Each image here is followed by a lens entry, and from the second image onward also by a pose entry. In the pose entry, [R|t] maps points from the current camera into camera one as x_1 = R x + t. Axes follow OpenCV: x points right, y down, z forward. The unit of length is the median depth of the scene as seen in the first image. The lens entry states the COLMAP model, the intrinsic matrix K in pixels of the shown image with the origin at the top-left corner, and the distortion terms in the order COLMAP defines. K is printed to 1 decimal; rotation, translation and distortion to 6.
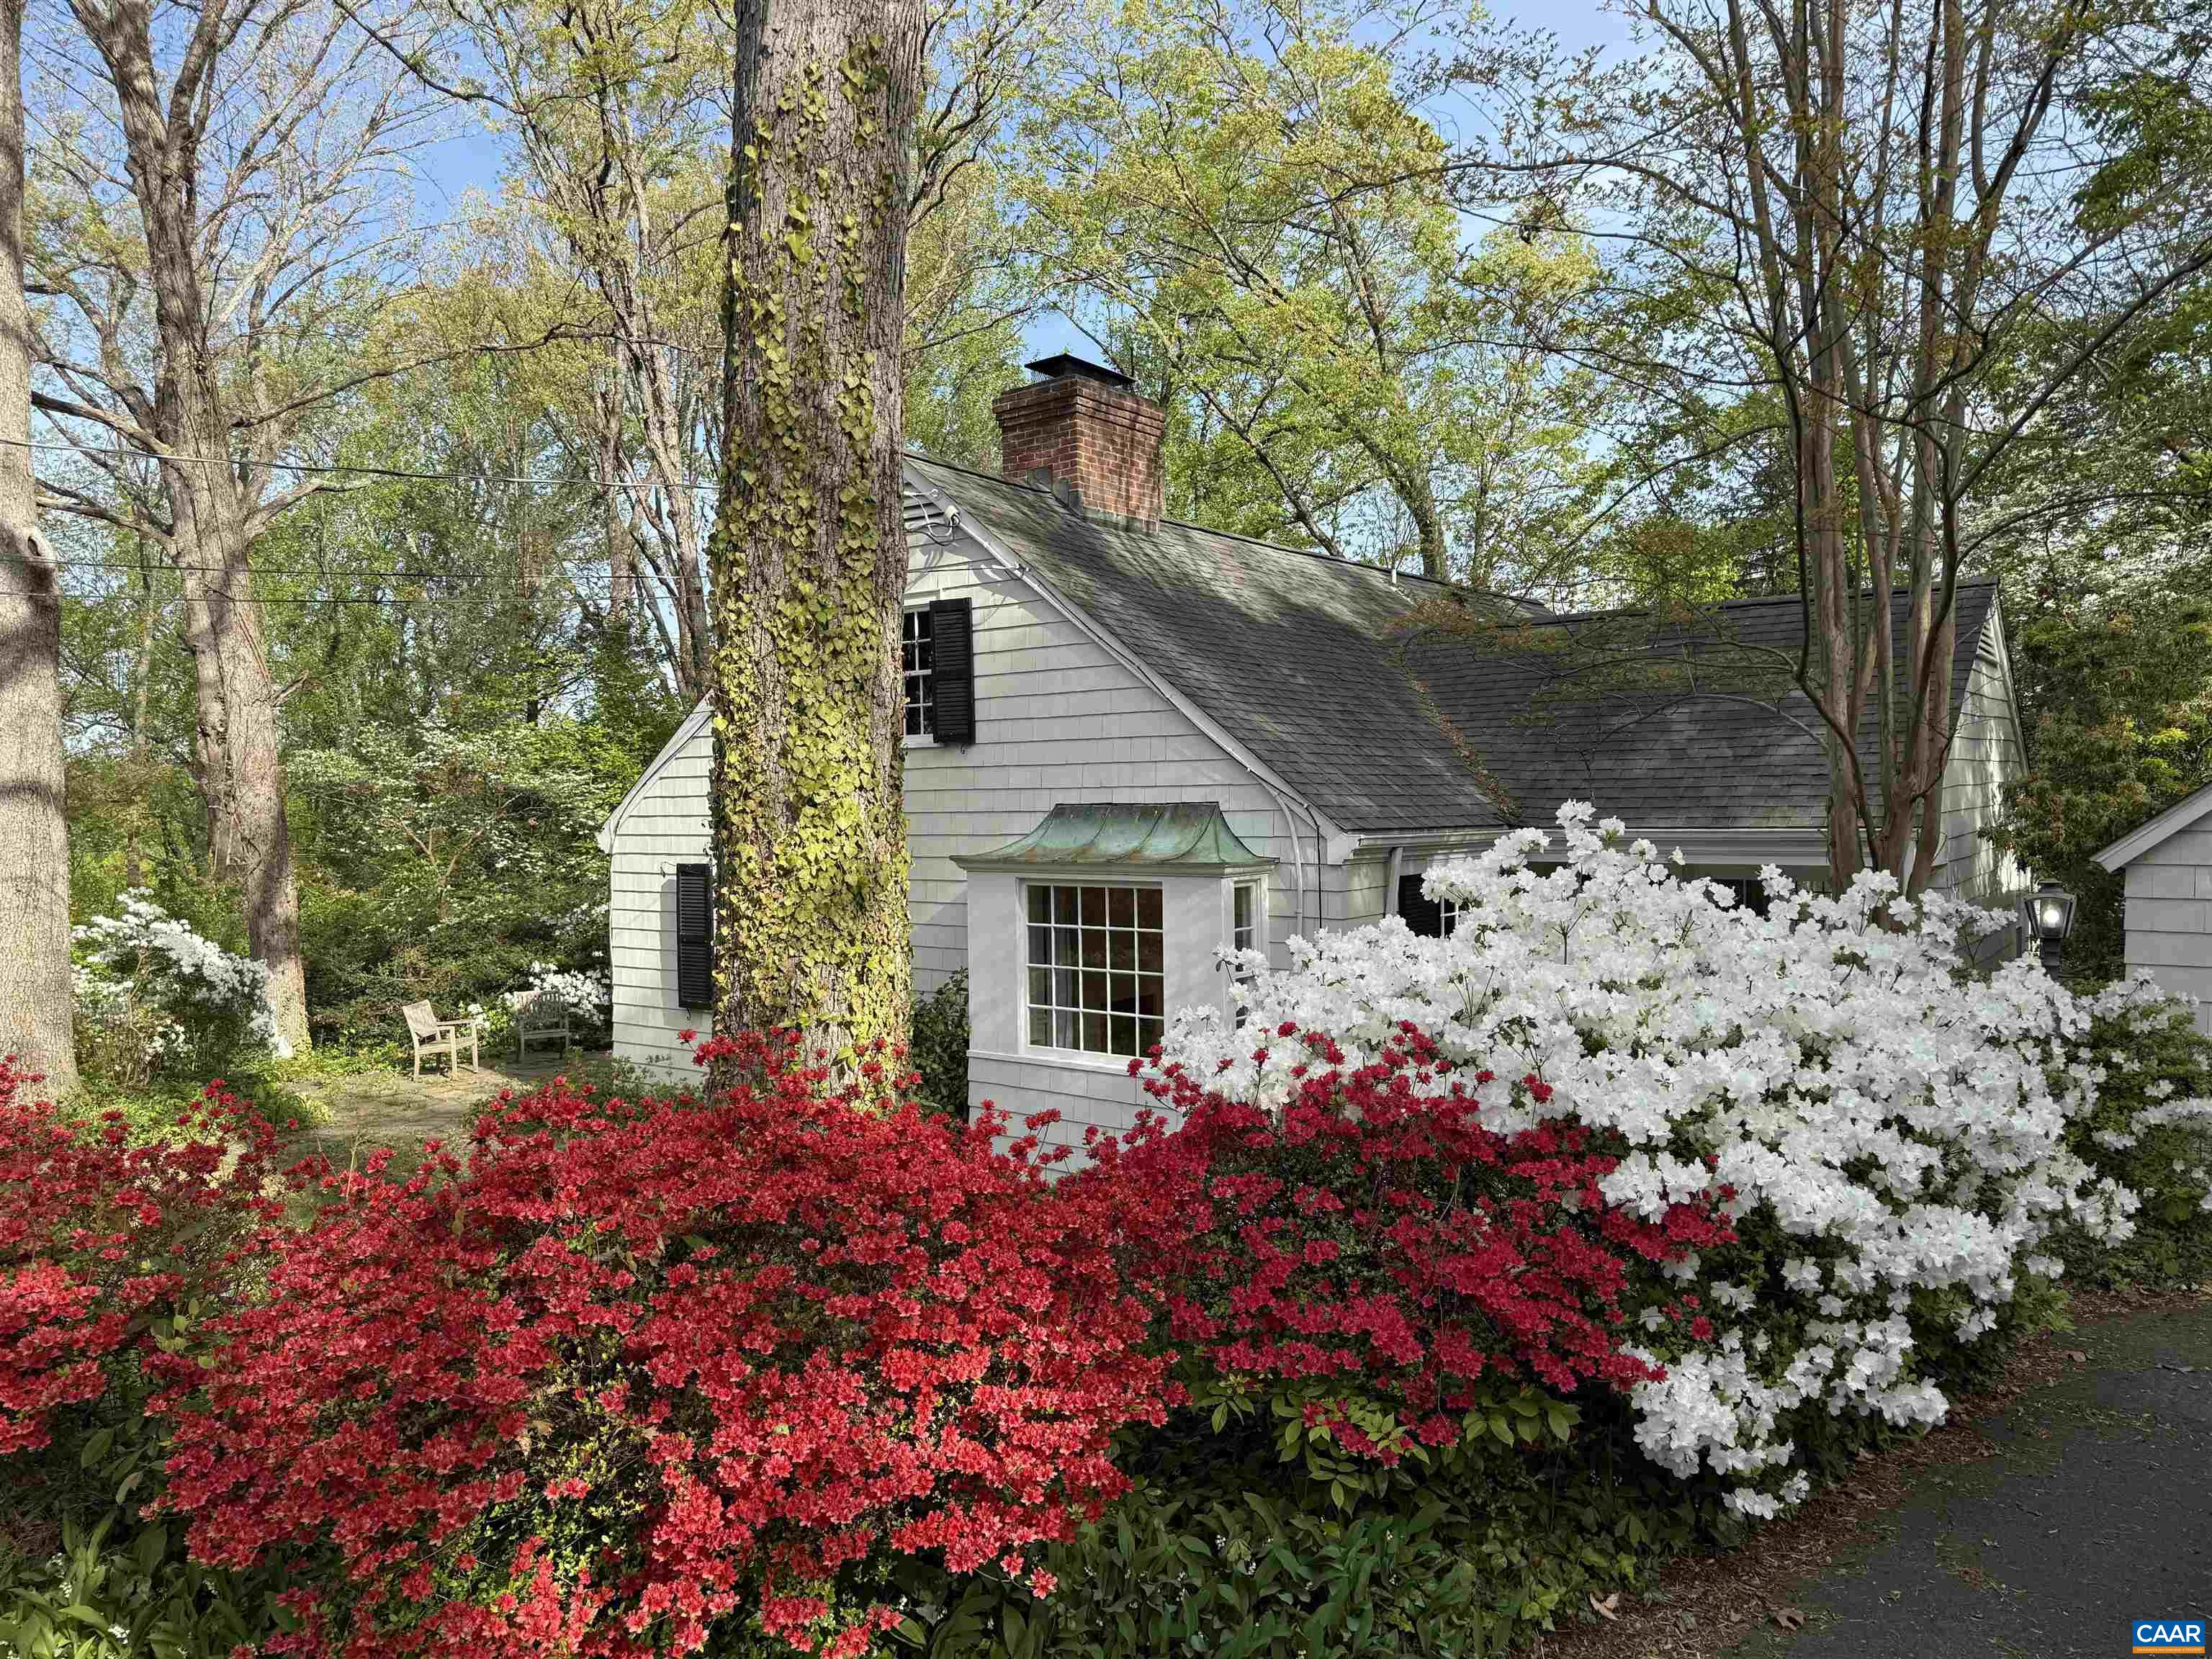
lens RADIAL K [[1532.9, 0, 1105.1], [0, 1532.9, 846.6], [0, 0, 1]] dist [0.126265, -0.228303]
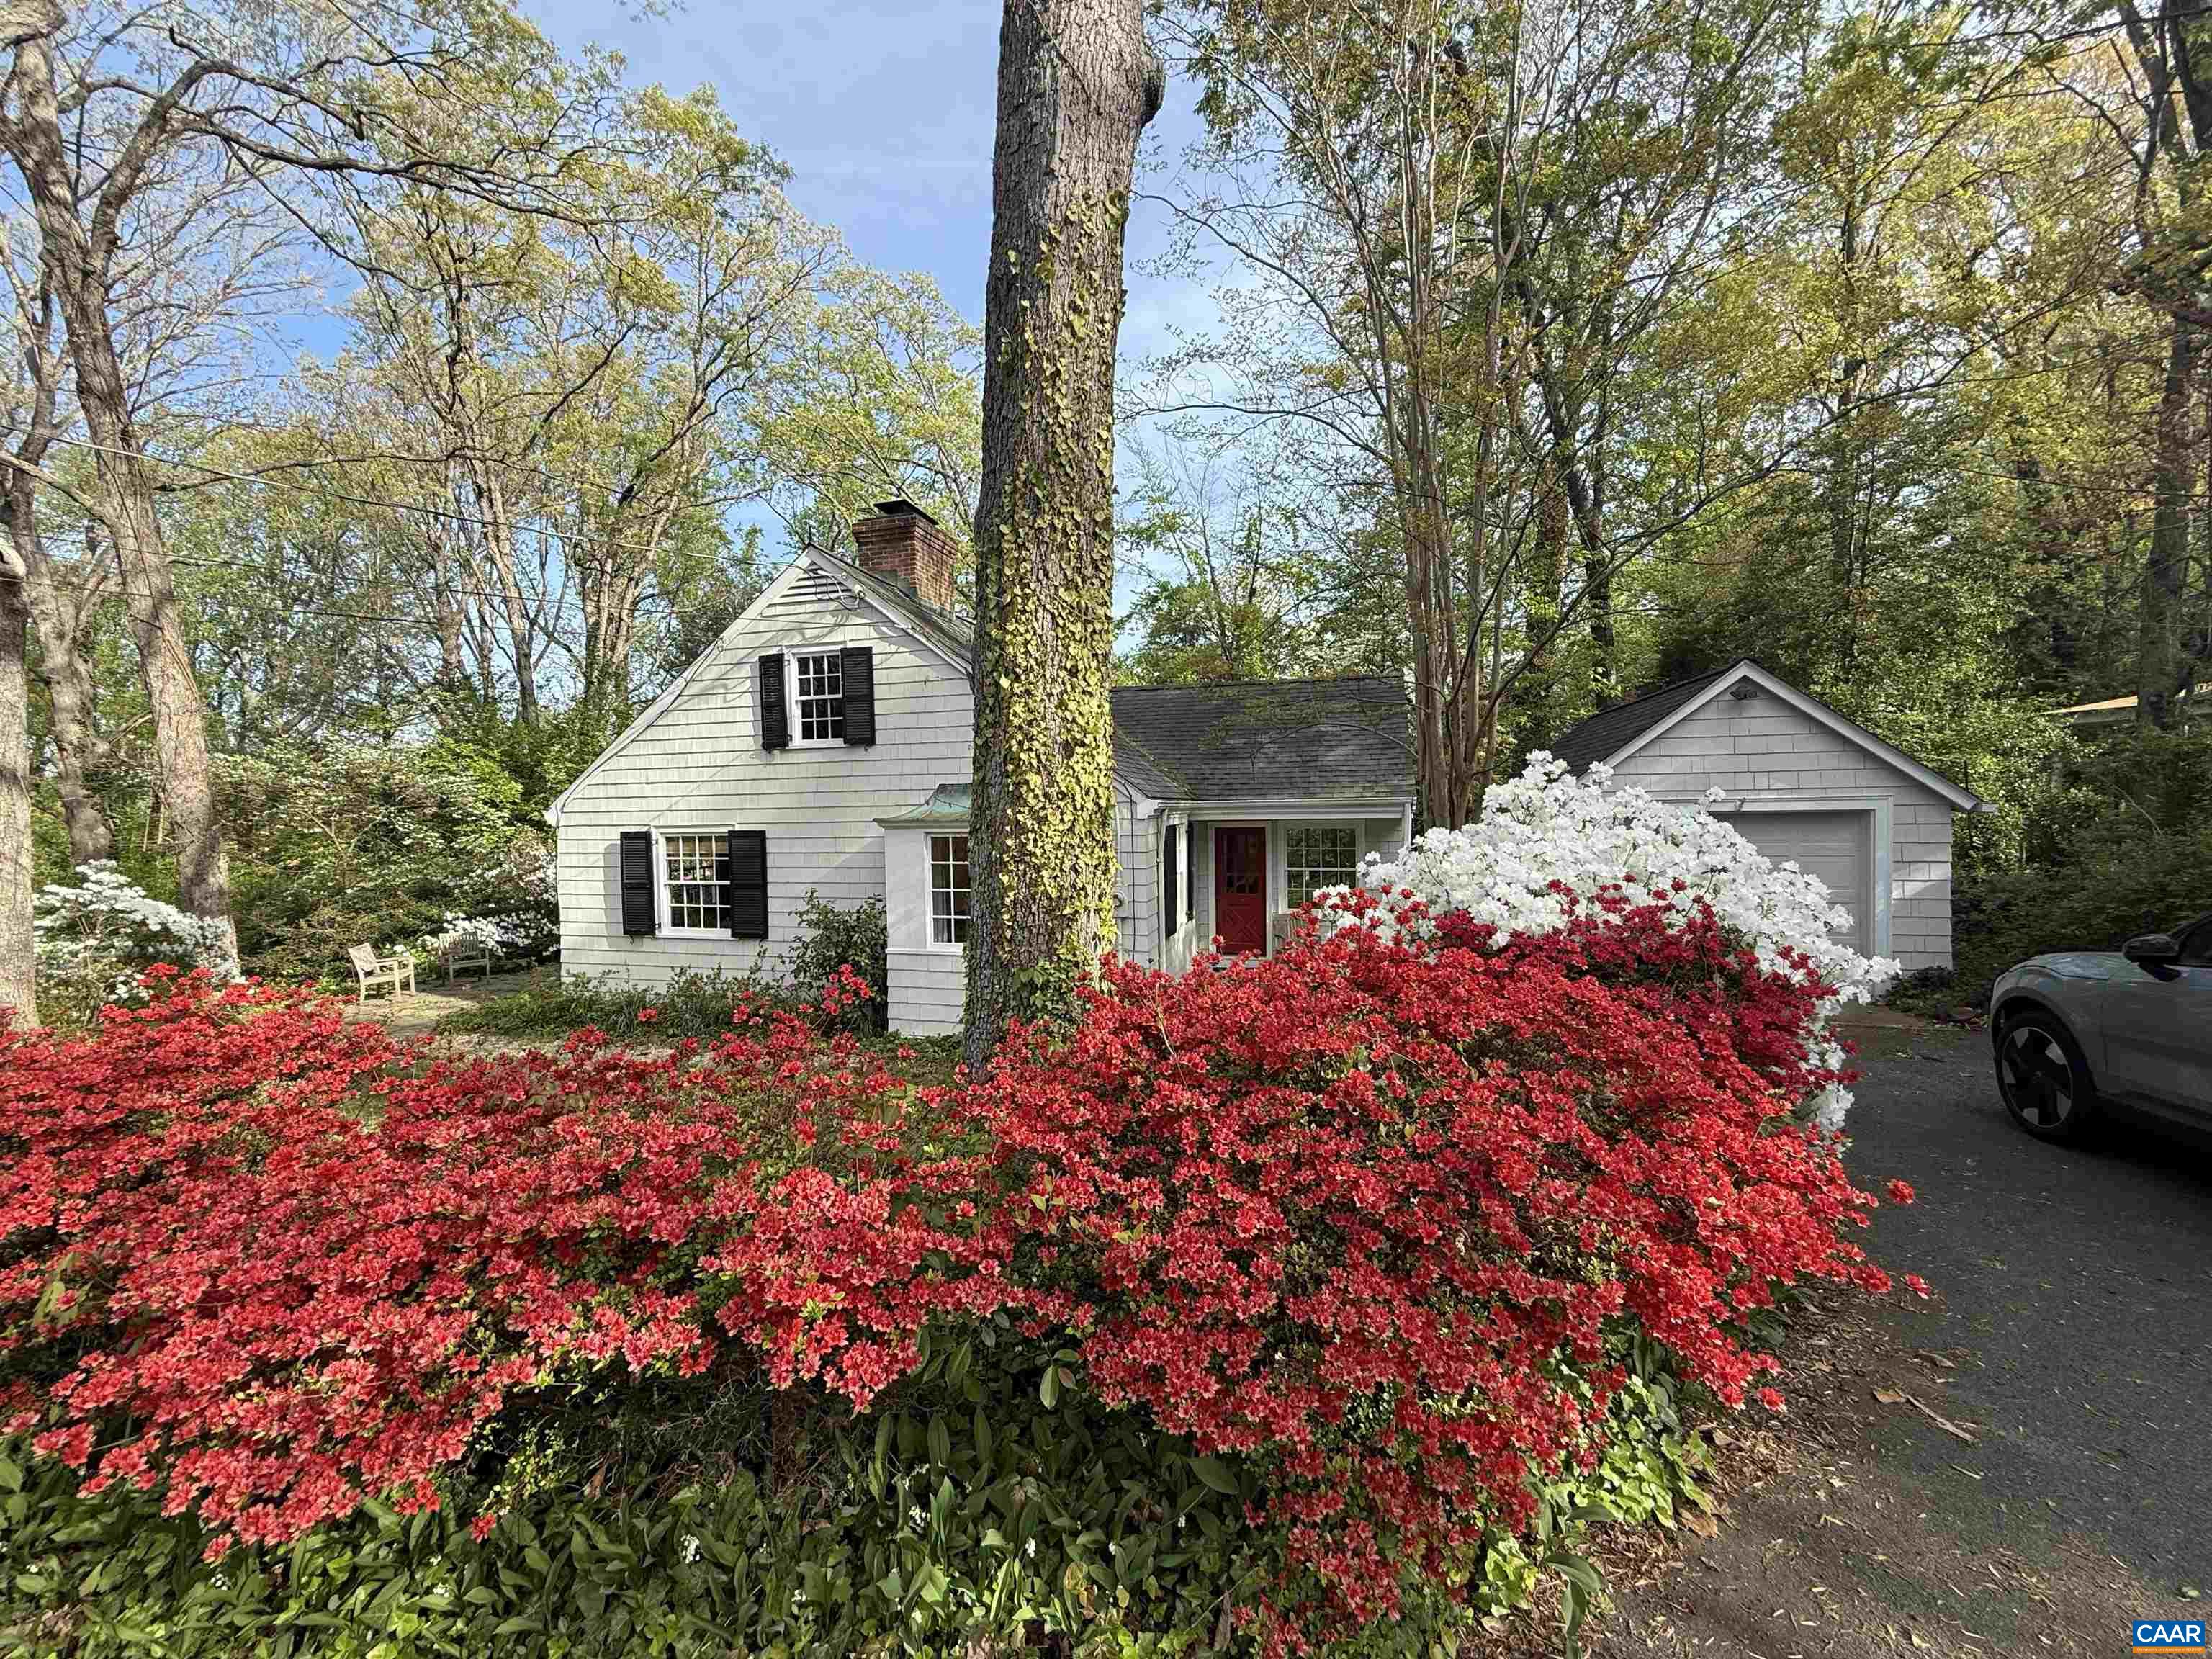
lens RADIAL K [[883.8, 0, 1114.7], [0, 883.8, 828.6], [0, 0, 1]] dist [0.000154, 0.000429]
pose [[0.931007, -0.014530, 0.364712, -0.182150], [0.015876, 0.999874, -0.000690, 0.018794], [-0.364656, 0.006433, 0.931120, 0.115753]]
